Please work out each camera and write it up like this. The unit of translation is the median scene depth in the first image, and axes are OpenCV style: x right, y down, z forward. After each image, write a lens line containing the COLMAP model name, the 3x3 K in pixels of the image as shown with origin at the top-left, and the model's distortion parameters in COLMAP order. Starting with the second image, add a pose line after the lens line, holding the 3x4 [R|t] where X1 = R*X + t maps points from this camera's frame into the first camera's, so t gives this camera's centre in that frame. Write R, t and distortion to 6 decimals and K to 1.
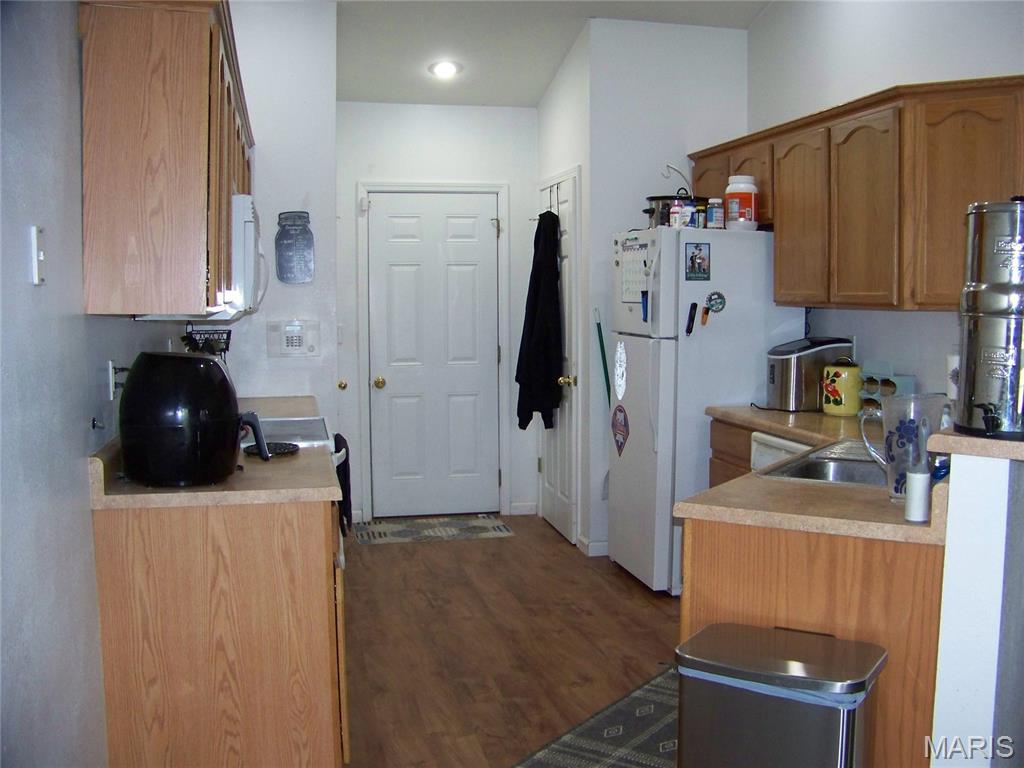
lens RADIAL K [[1083.8, 0, 533.5], [0, 1083.8, 367.6], [0, 0, 1]] dist [-0.265882, 0.381652]
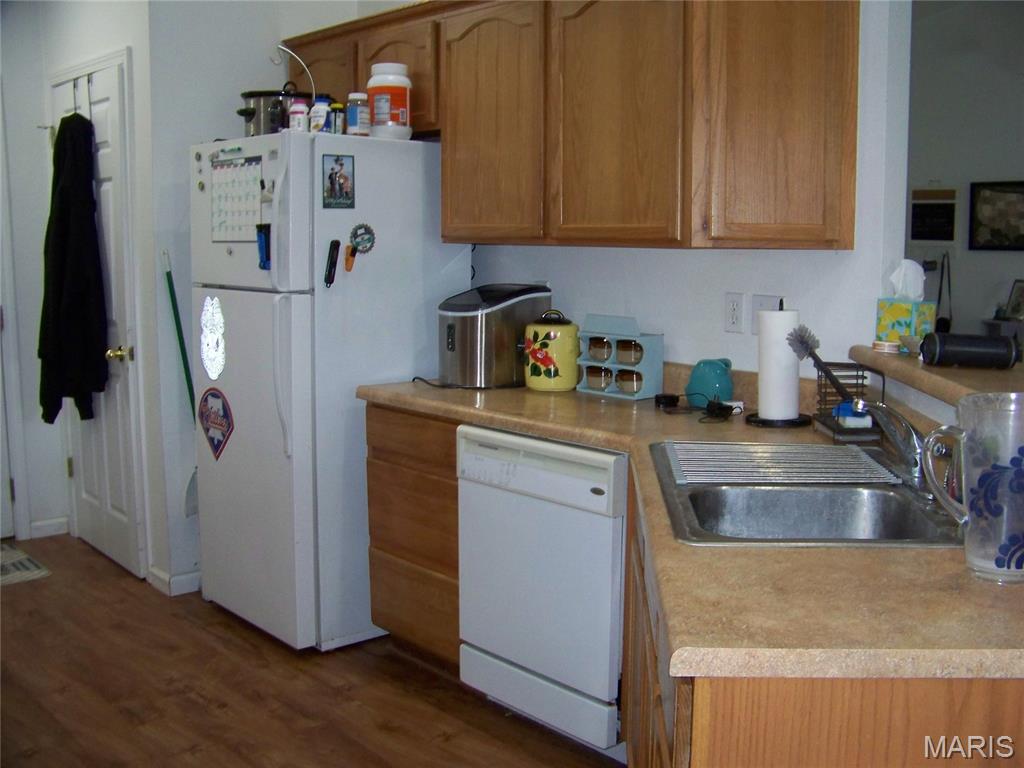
lens RADIAL K [[1083.8, 0, 533.5], [0, 1083.8, 367.6], [0, 0, 1]] dist [-0.265882, 0.381652]
pose [[0.873490, -0.057955, 0.483380, -0.078773], [0.030240, 0.997431, 0.064942, -0.018758], [-0.485901, -0.042108, 0.872999, 0.322289]]
